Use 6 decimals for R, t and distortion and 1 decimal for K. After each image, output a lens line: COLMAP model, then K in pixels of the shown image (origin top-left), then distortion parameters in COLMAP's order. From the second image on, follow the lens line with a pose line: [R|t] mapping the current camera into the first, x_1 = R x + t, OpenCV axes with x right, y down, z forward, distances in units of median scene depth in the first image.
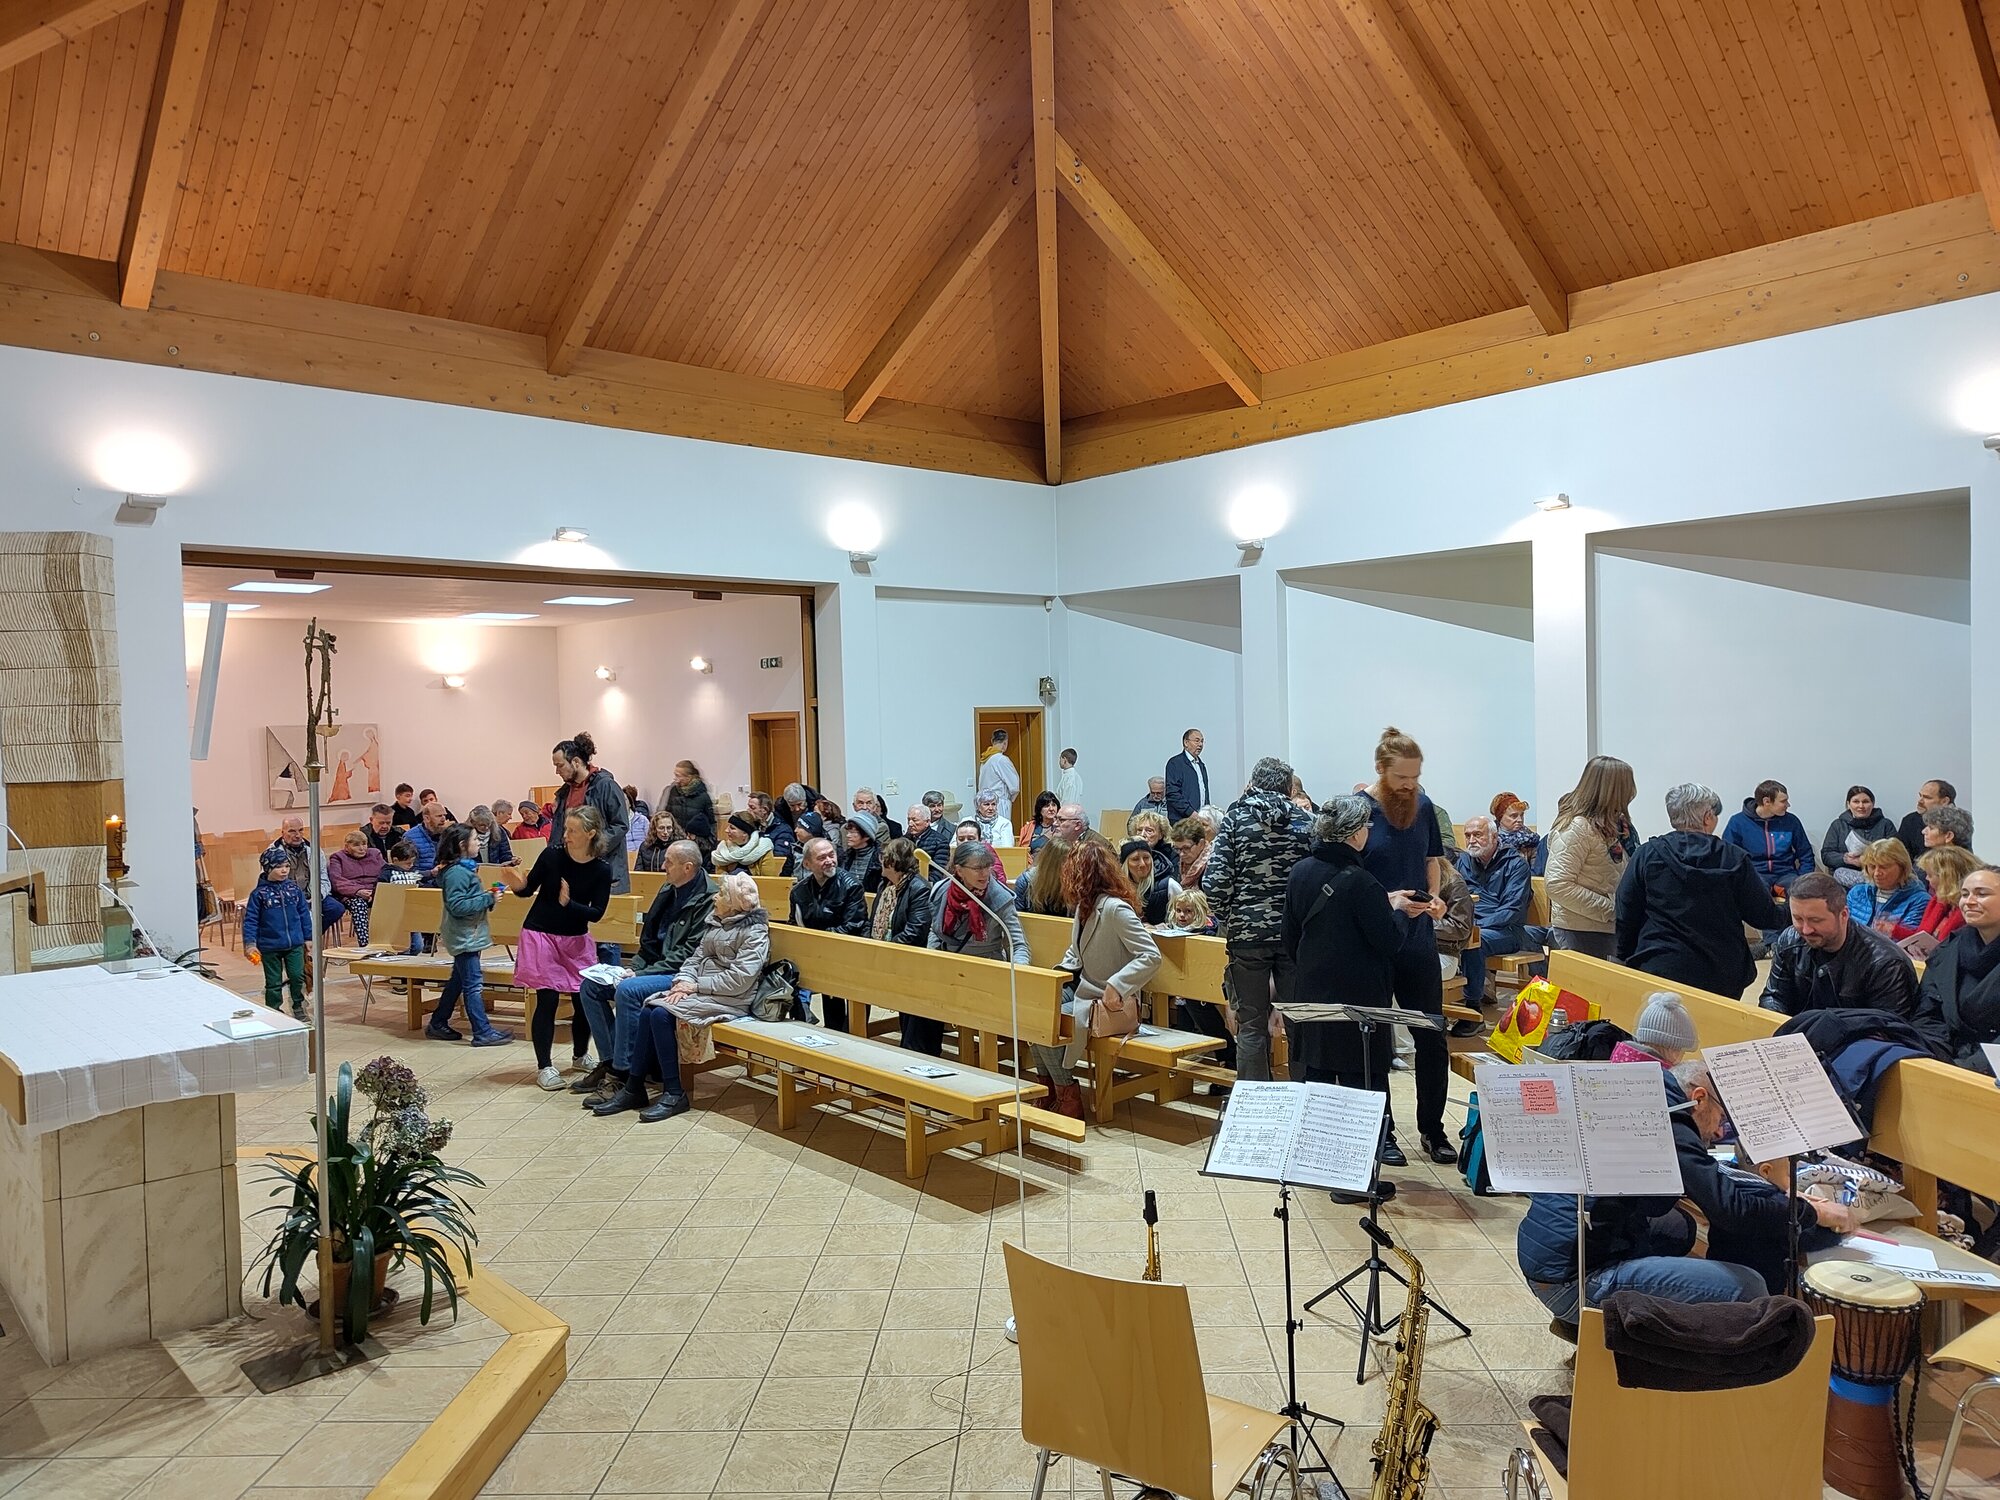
lens RADIAL K [[1385.7, 0, 1000.1], [0, 1385.7, 749.4], [0, 0, 1]] dist [0.037290, -0.038141]
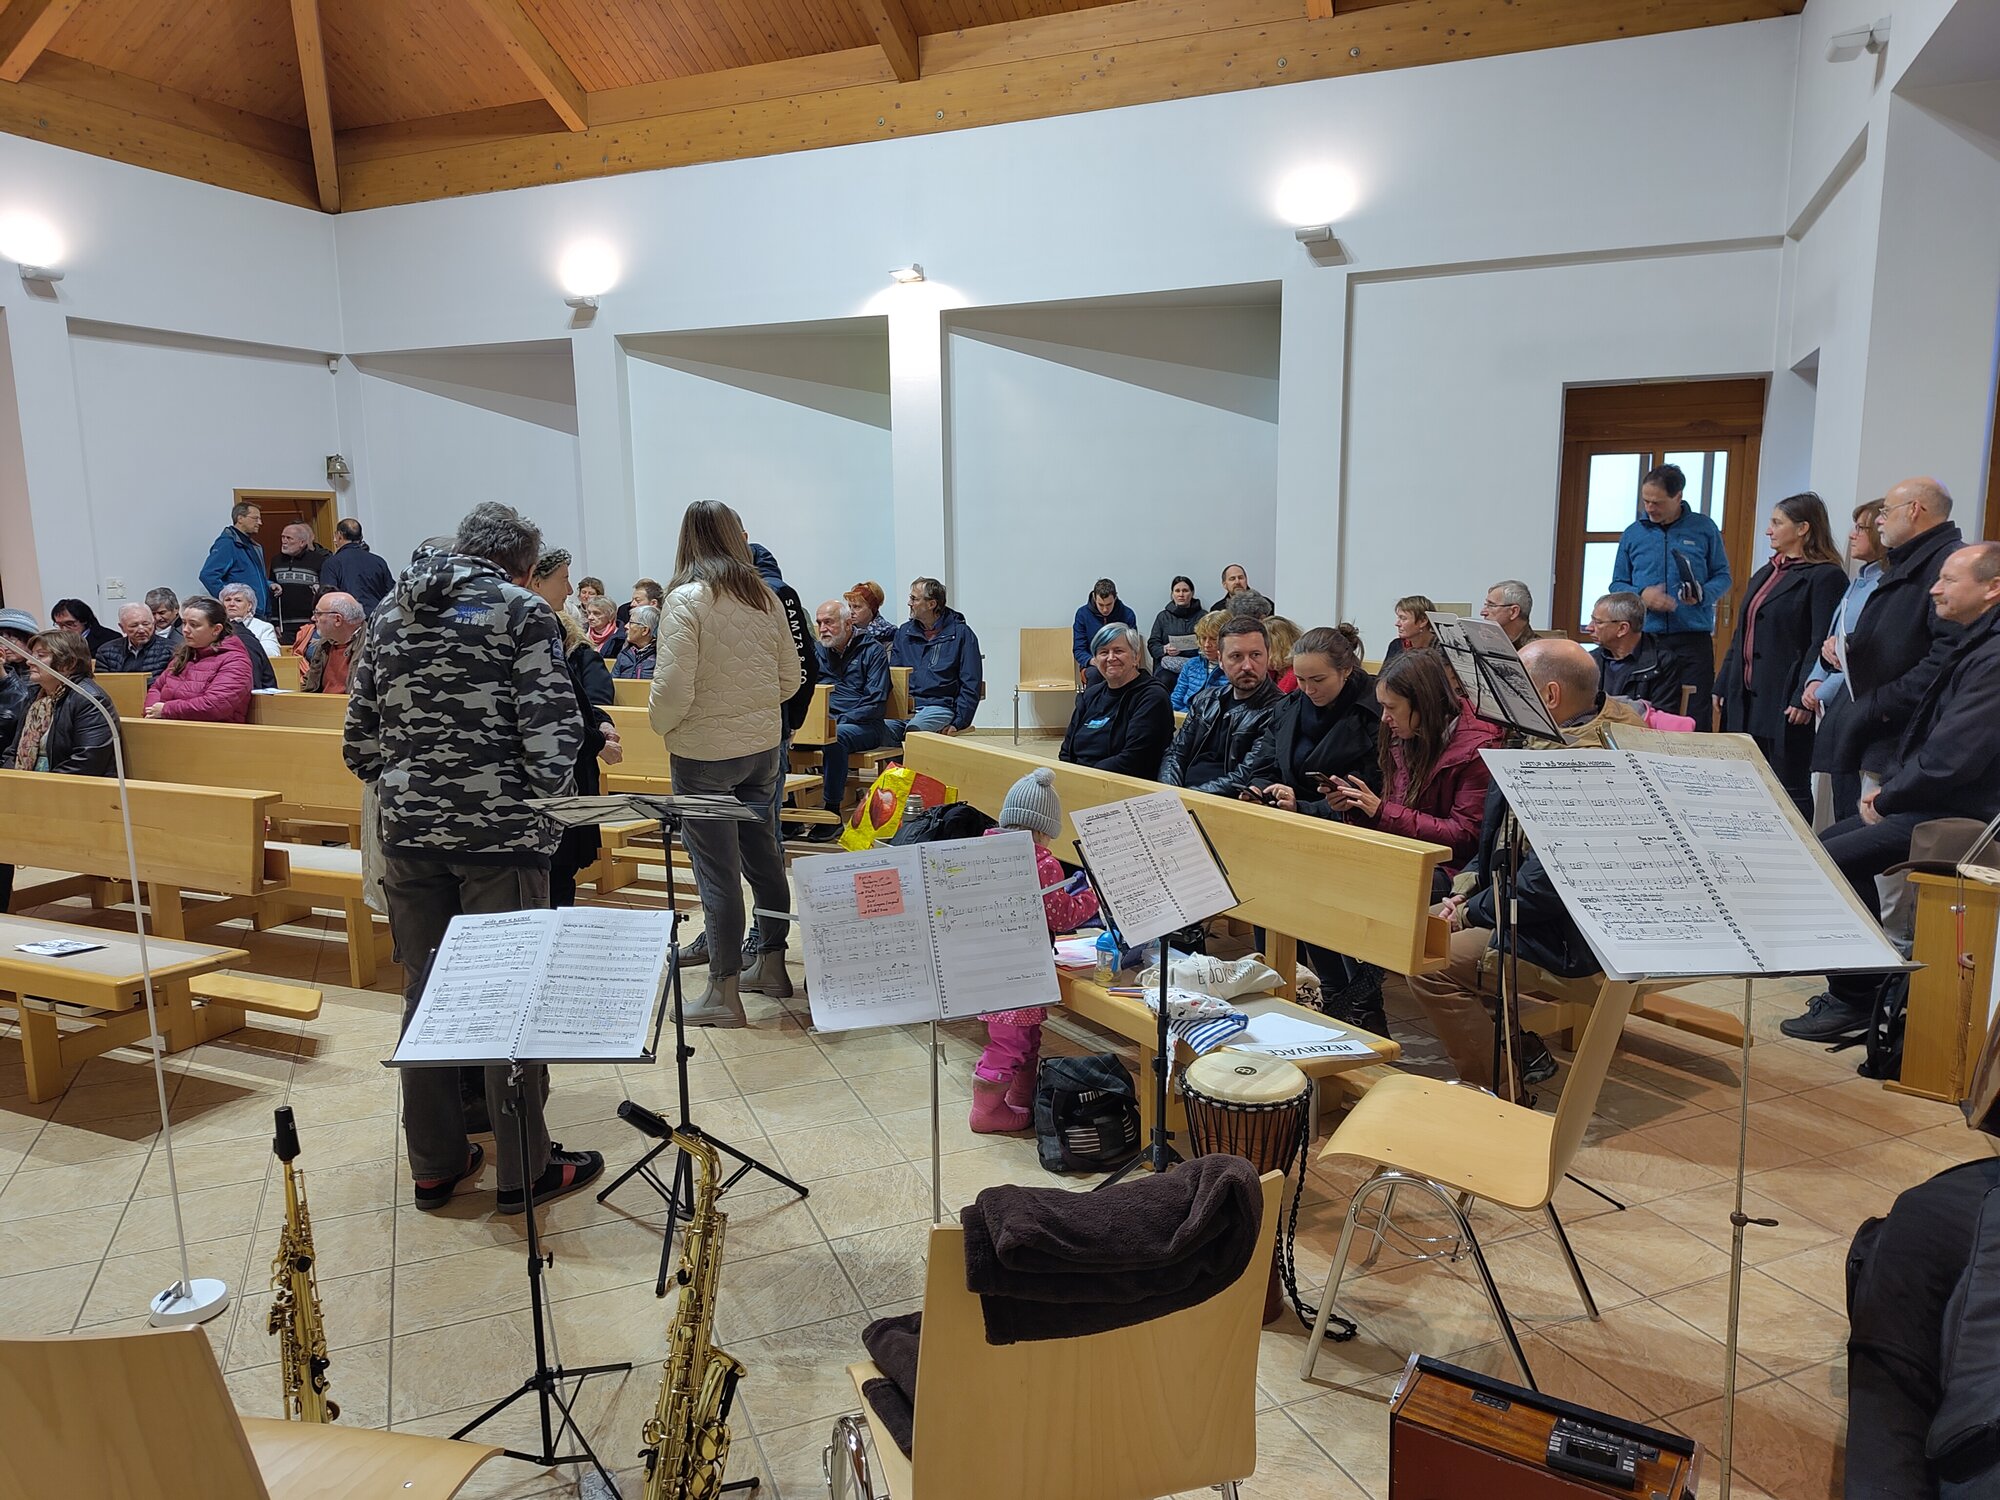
lens RADIAL K [[1385.7, 0, 1007.6], [0, 1385.7, 752.6], [0, 0, 1]] dist [0.037290, -0.038141]
pose [[0.902866, -0.051879, 0.426781, 0.047702], [-0.001502, 0.992306, 0.123801, 0.029176], [-0.429920, -0.112417, 0.895841, 0.111956]]
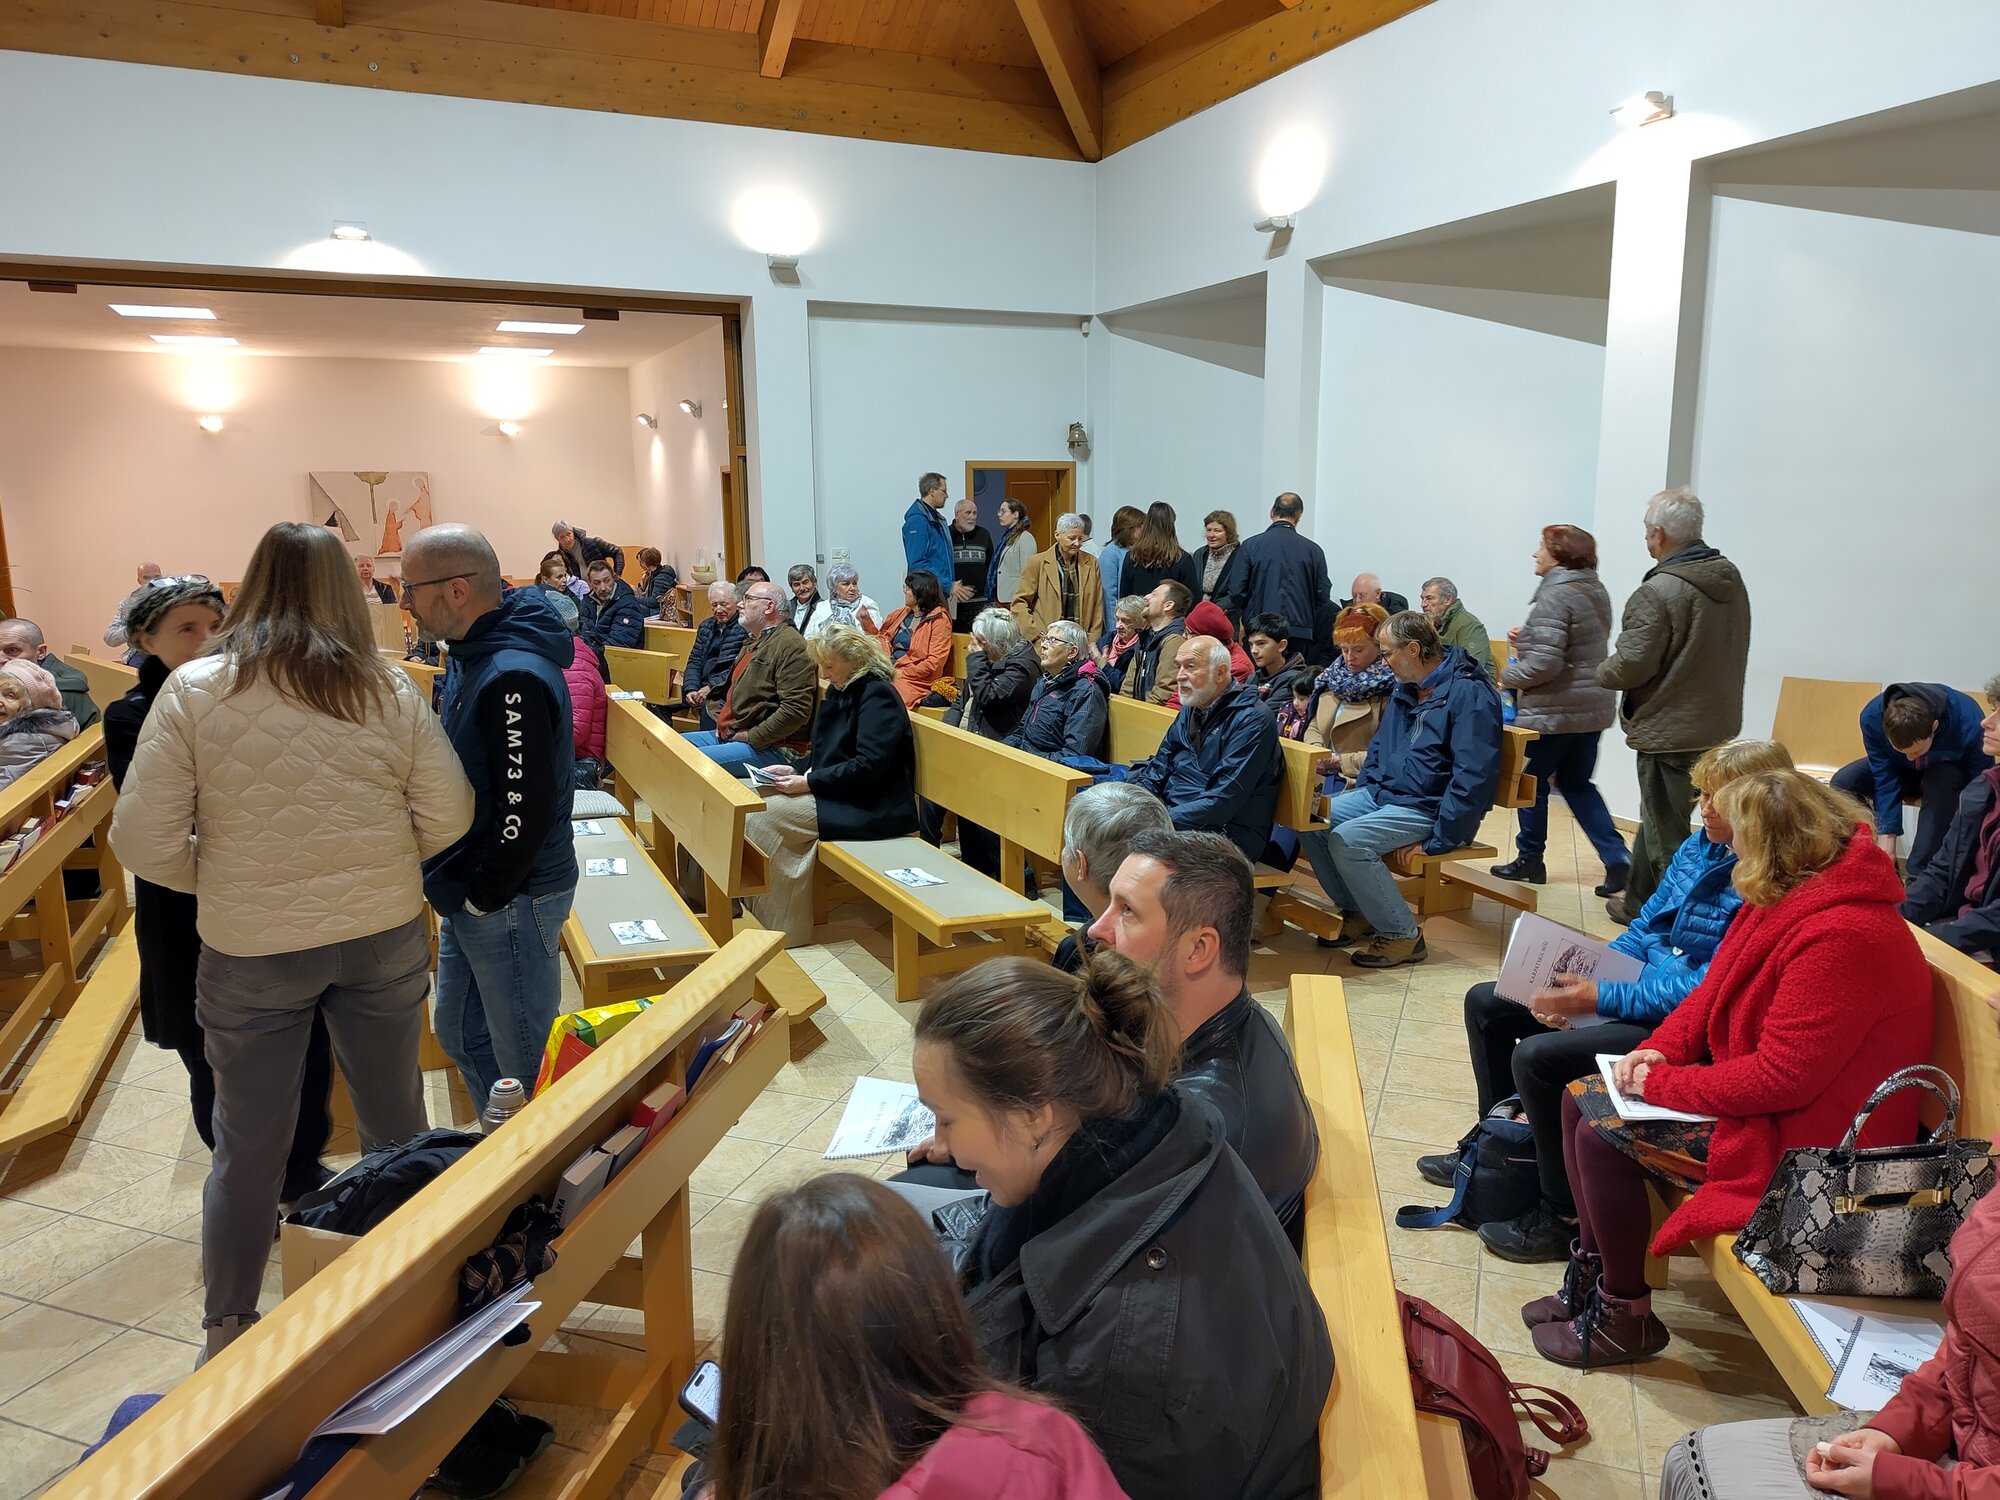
lens RADIAL K [[1385.7, 0, 996.3], [0, 1385.7, 764.8], [0, 0, 1]] dist [0.037290, -0.038141]
pose [[0.946196, 0.081299, -0.313214, 0.387575], [-0.026202, 0.983995, 0.176258, -0.000017], [0.322530, -0.158568, 0.933183, 0.348309]]
